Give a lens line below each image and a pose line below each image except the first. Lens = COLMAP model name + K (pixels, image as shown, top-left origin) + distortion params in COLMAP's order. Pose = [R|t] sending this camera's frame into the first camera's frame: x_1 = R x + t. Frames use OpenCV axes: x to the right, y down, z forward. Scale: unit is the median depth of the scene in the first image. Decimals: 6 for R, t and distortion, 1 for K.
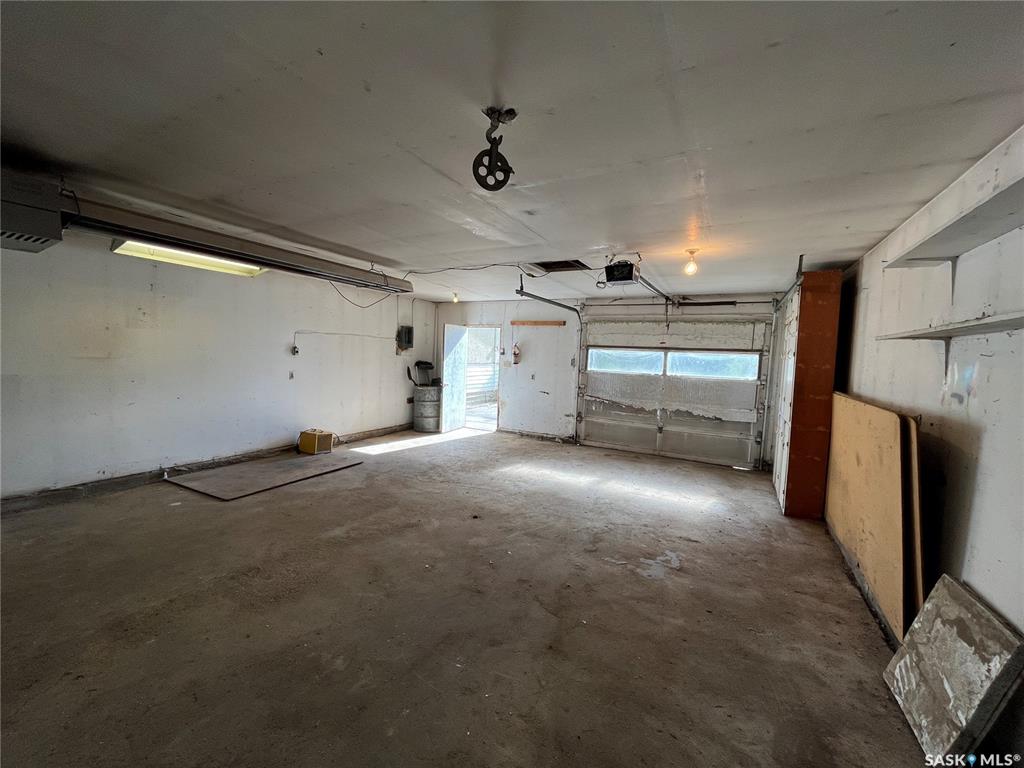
lens RADIAL K [[417.8, 0, 510.7], [0, 417.8, 382.9], [0, 0, 1]] dist [0.000948, 0.000312]
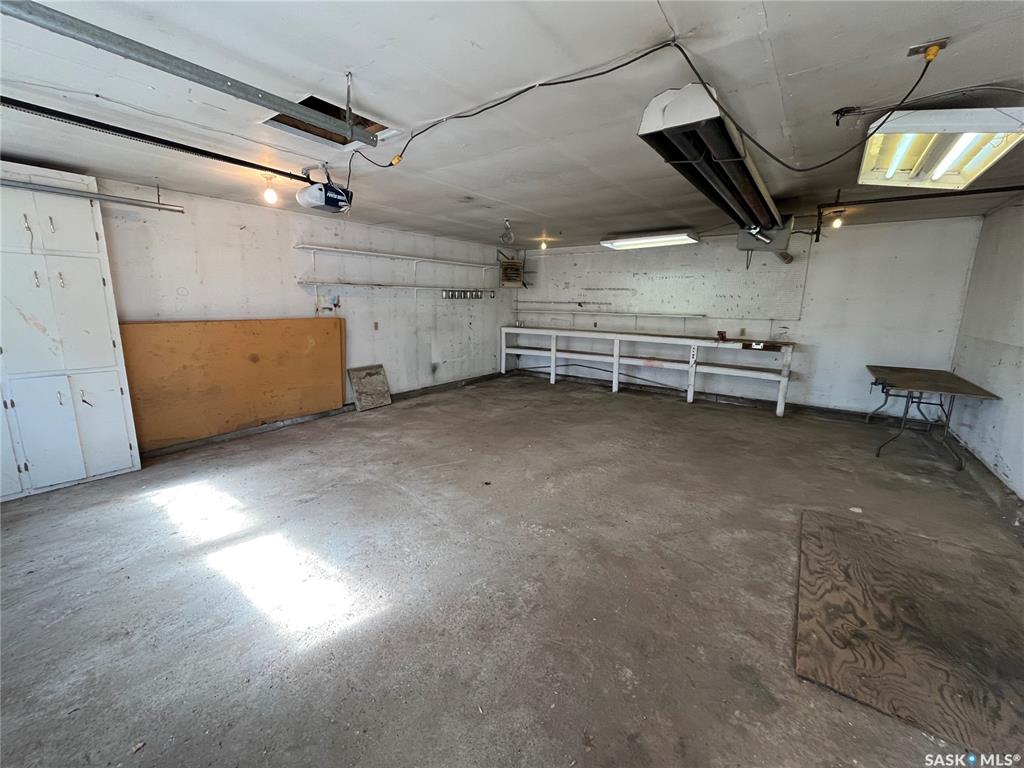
lens RADIAL K [[417.8, 0, 511.2], [0, 417.8, 380.8], [0, 0, 1]] dist [0.000948, 0.000312]
pose [[-0.987976, -0.072646, 0.136479, -0.269291], [-0.034865, 0.964681, 0.261102, -0.146430], [-0.150627, 0.253204, -0.955615, 1.990154]]
